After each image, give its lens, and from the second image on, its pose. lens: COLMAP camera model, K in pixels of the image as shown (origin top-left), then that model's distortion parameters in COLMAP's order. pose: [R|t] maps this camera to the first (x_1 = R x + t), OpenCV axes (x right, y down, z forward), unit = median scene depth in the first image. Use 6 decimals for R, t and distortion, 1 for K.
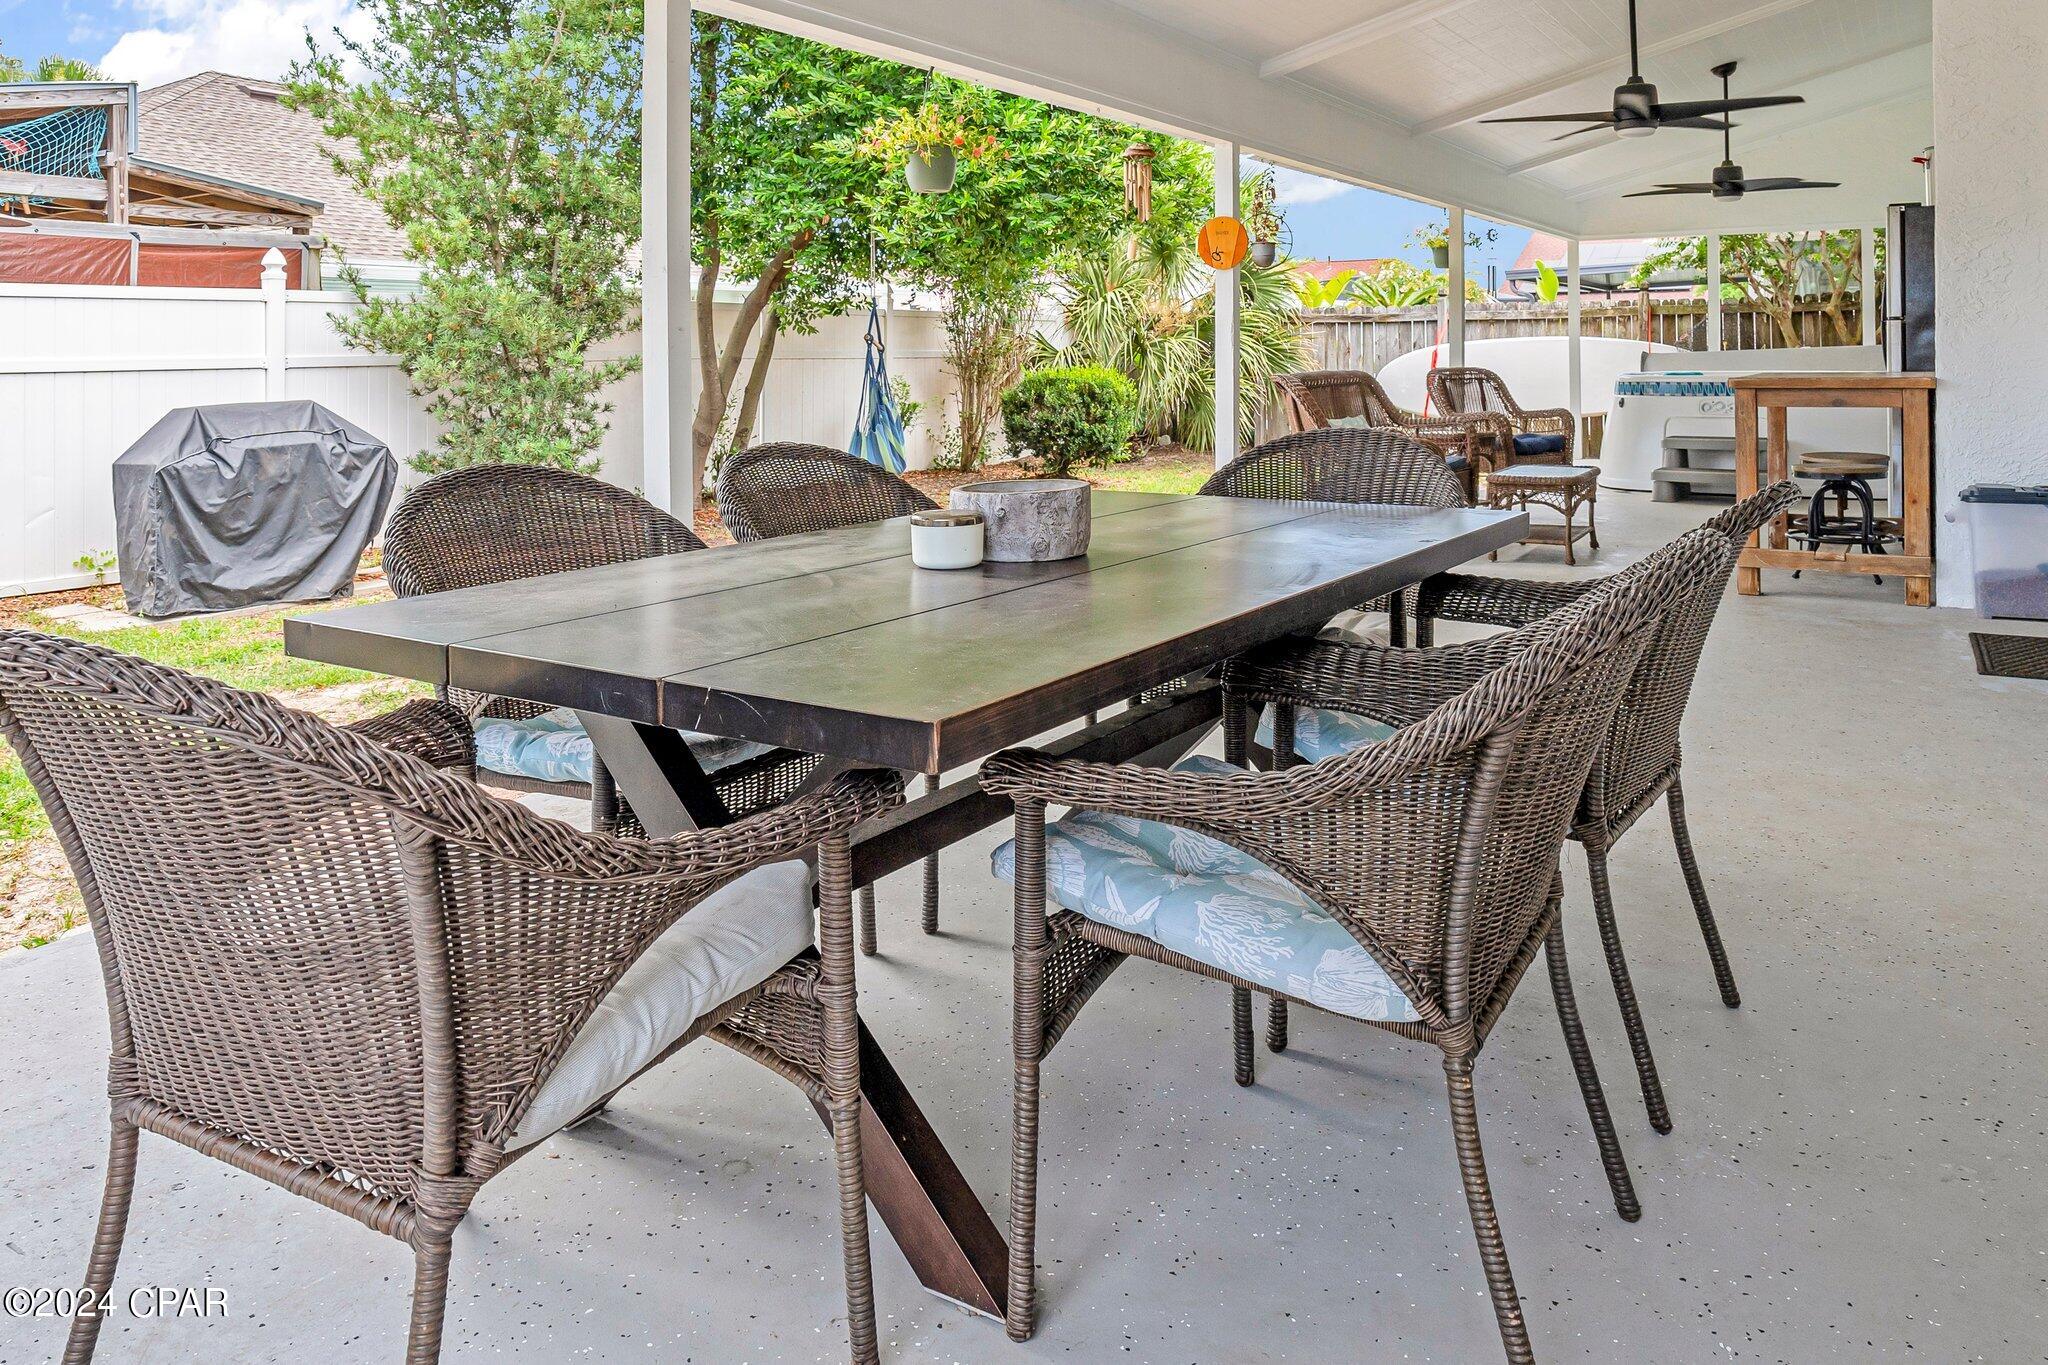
lens RADIAL K [[1458.2, 0, 962.9], [0, 1458.2, 357.6], [0, 0, 1]] dist [-0.051067, -0.001079]
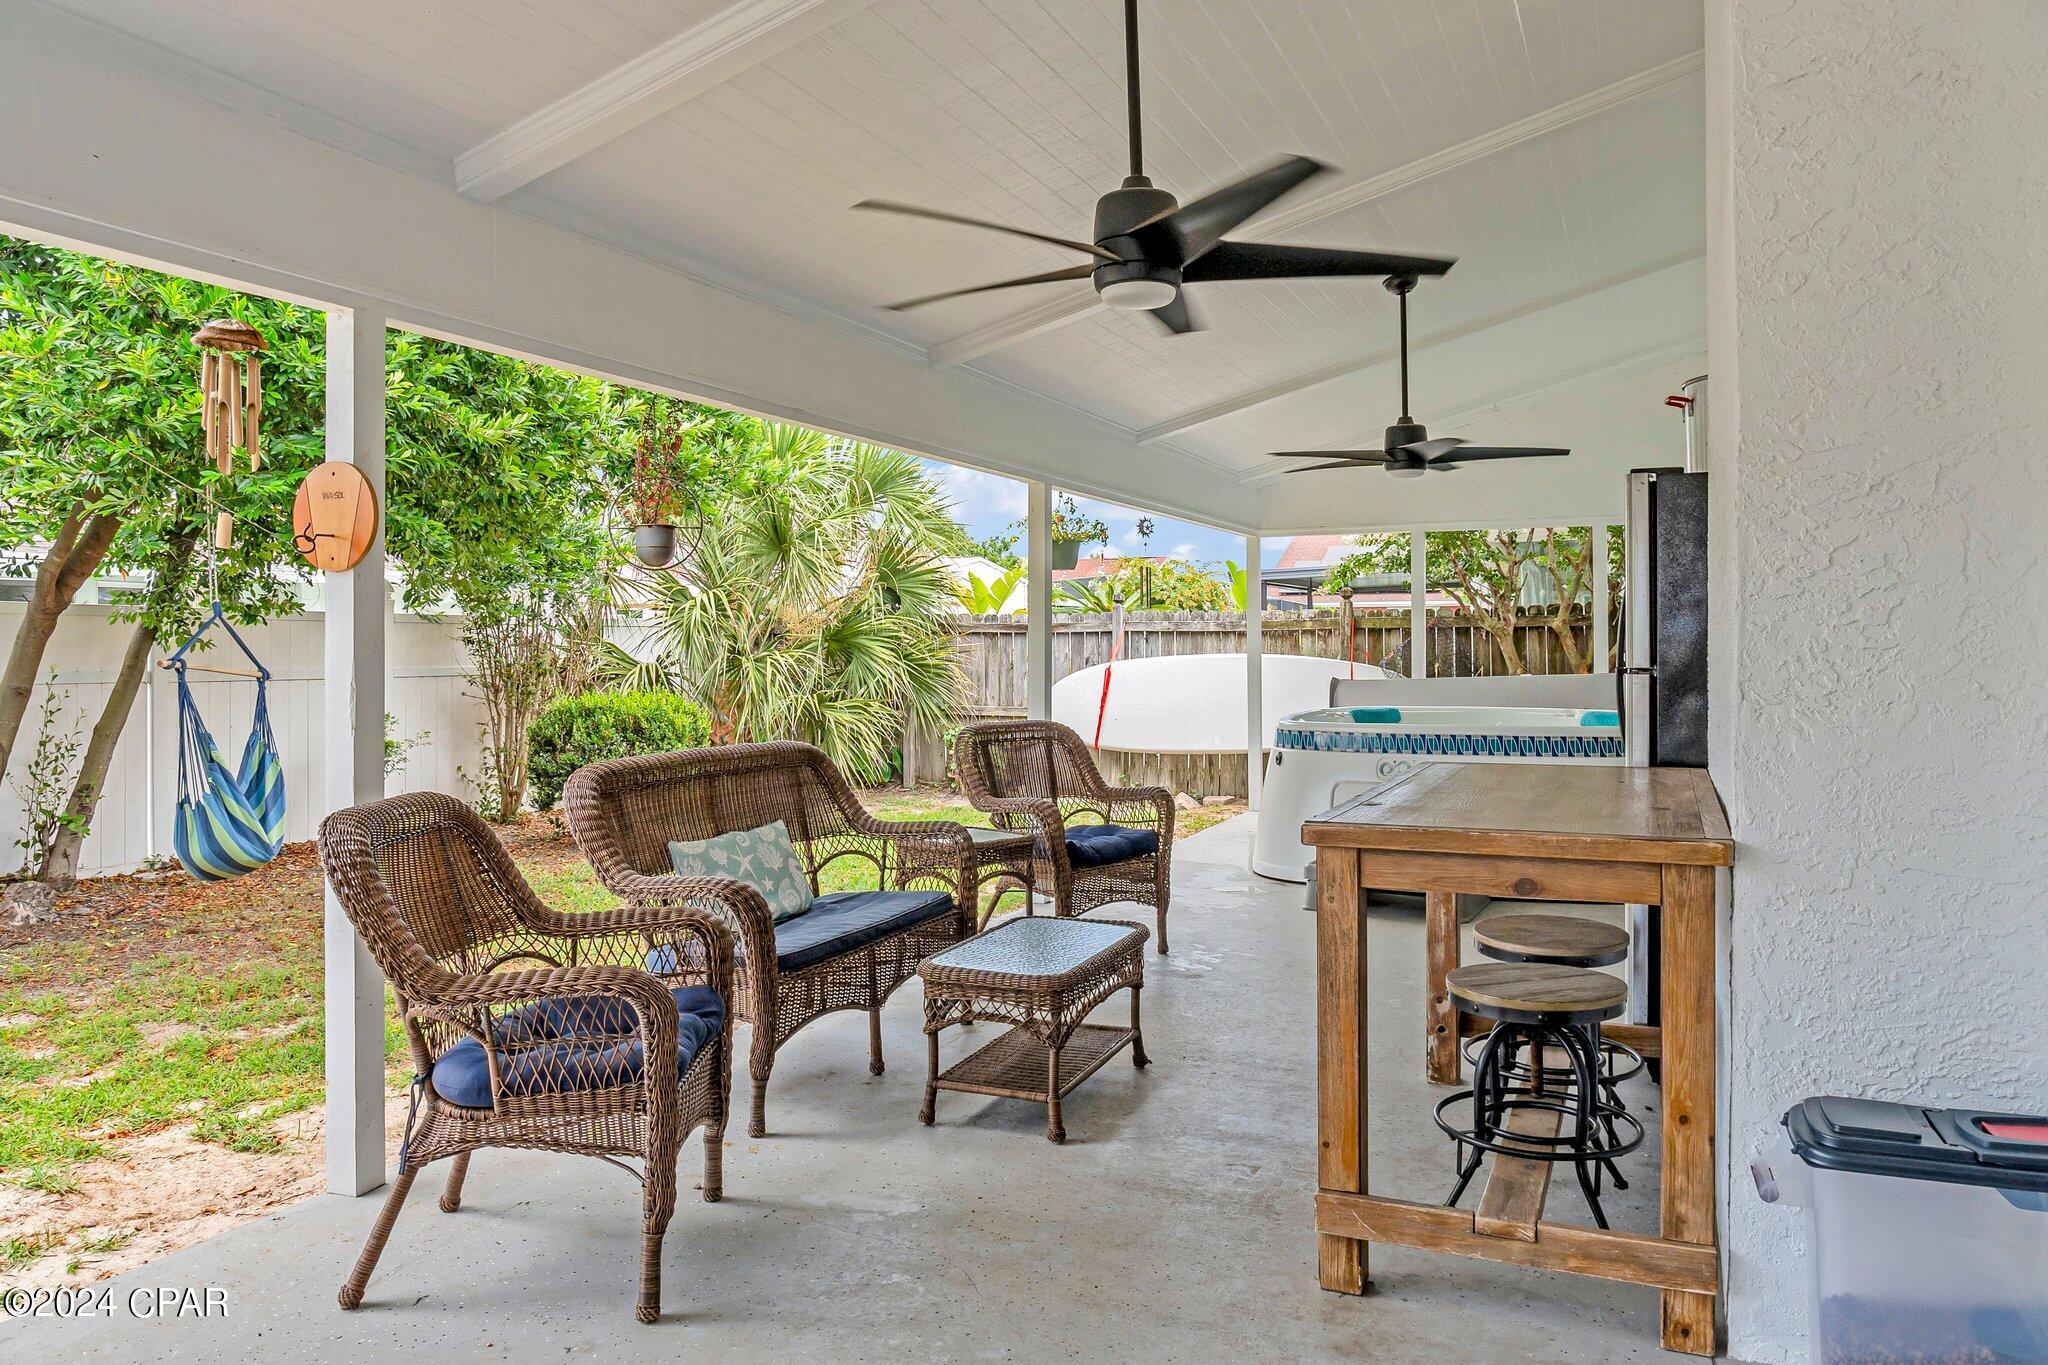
lens RADIAL K [[1410.2, 0, 1026.6], [0, 1410.2, 635.3], [0, 0, 1]] dist [-0.051404, 0.000328]
pose [[0.985052, 0.006500, 0.172134, 0.219675], [-0.004929, 0.999942, -0.009550, -0.024157], [-0.172186, 0.008559, 0.985027, 0.341693]]
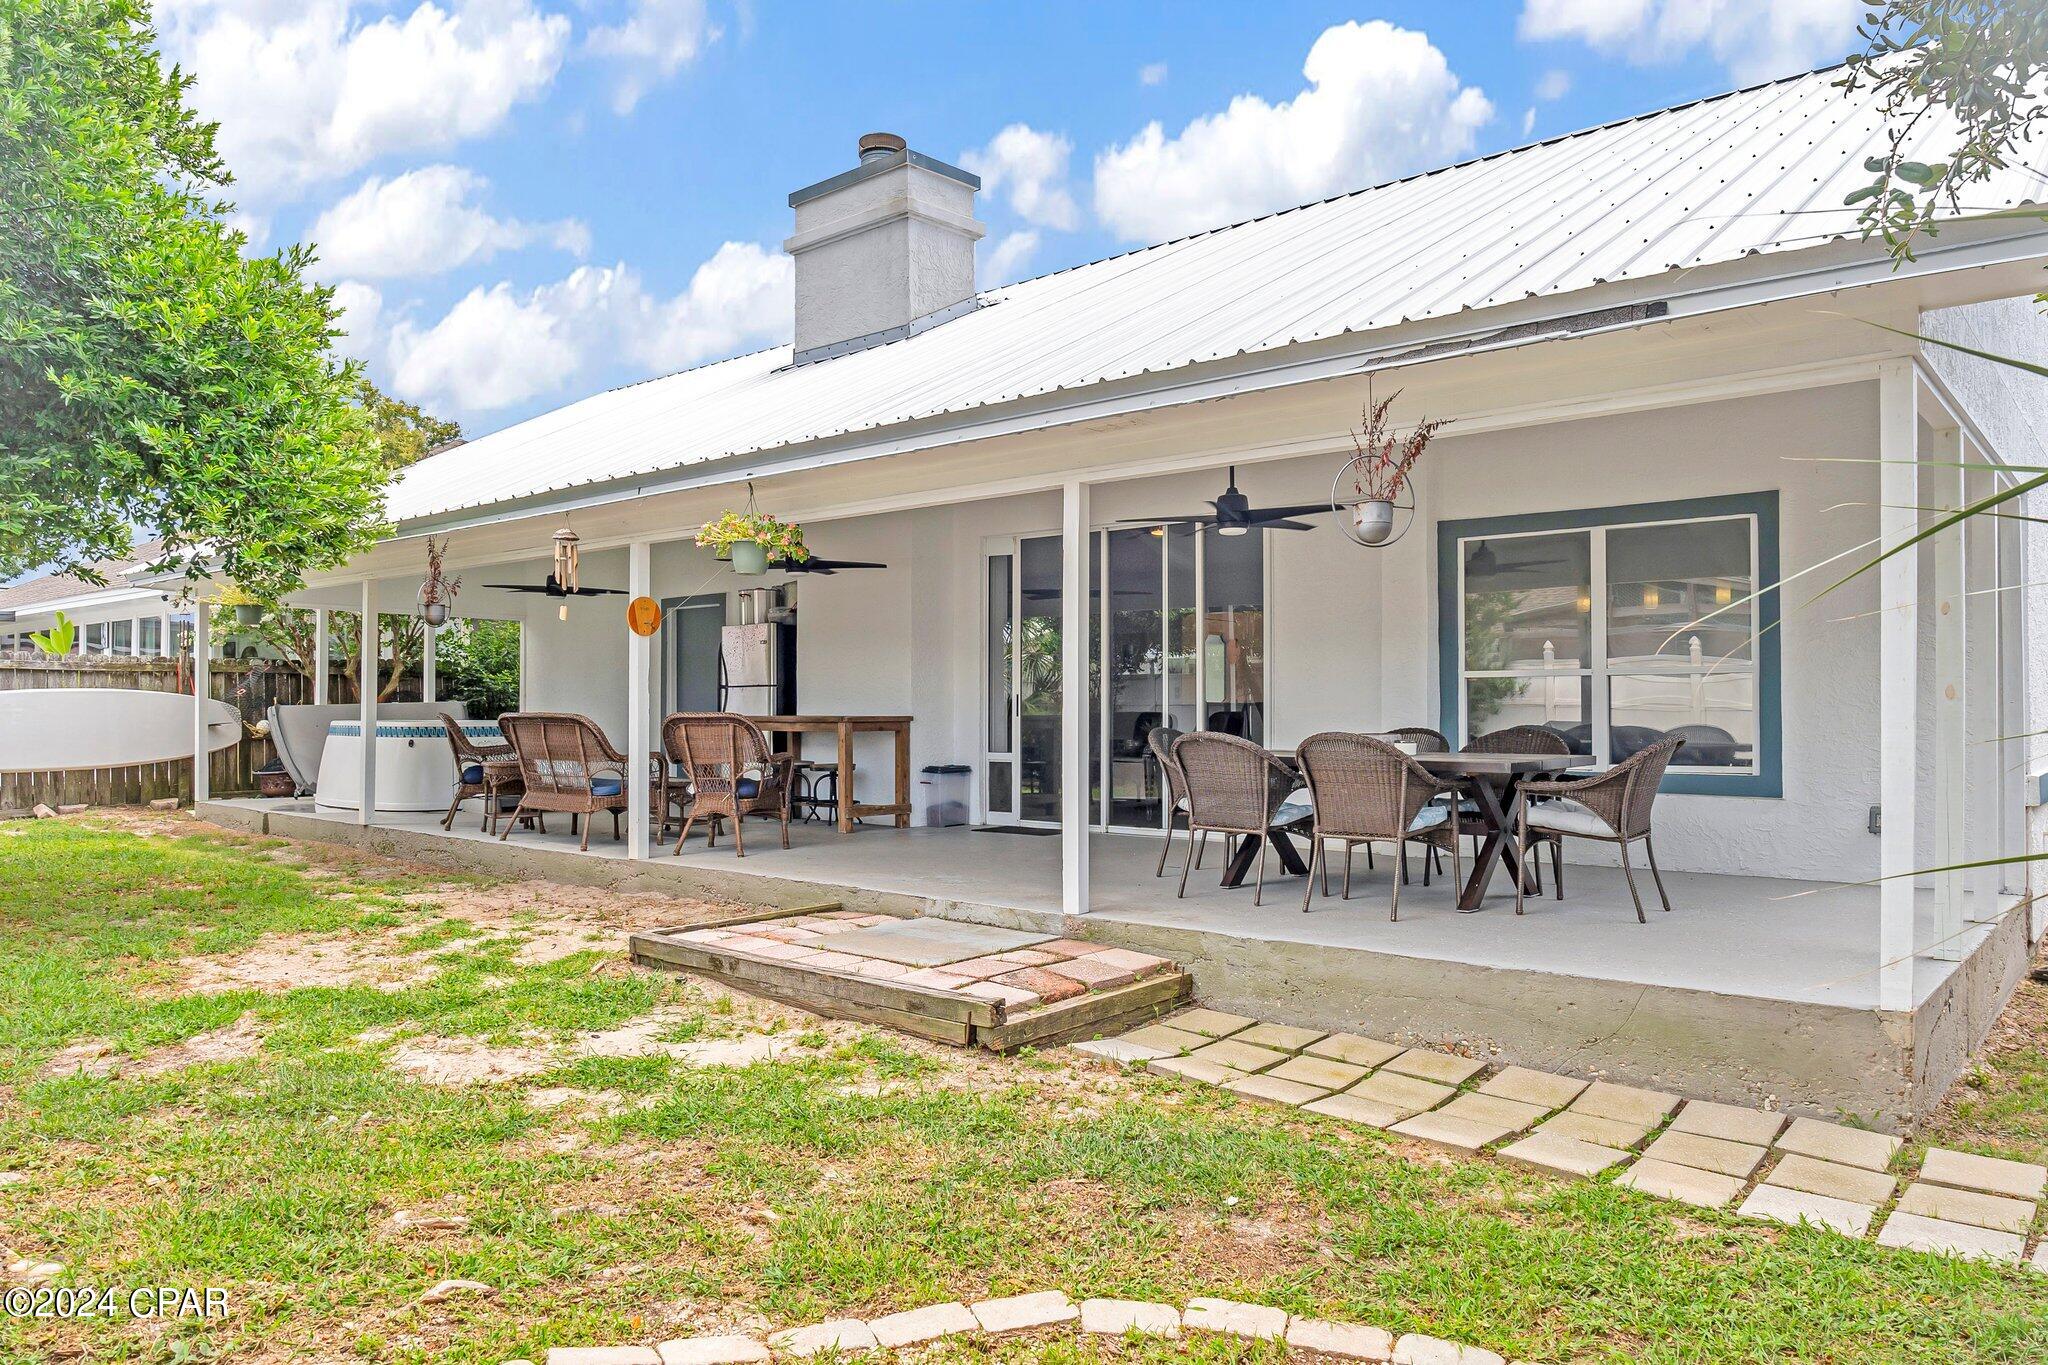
lens RADIAL K [[1406.5, 0, 1024.0], [0, 1406.5, 682.5], [0, 0, 1]] dist [0.000647, -0.000386]
pose [[0.131380, 0.026697, 0.990972, -0.734278], [-0.001140, 0.999641, -0.026780, 0.010942], [-0.991331, 0.002388, 0.131364, 0.313891]]
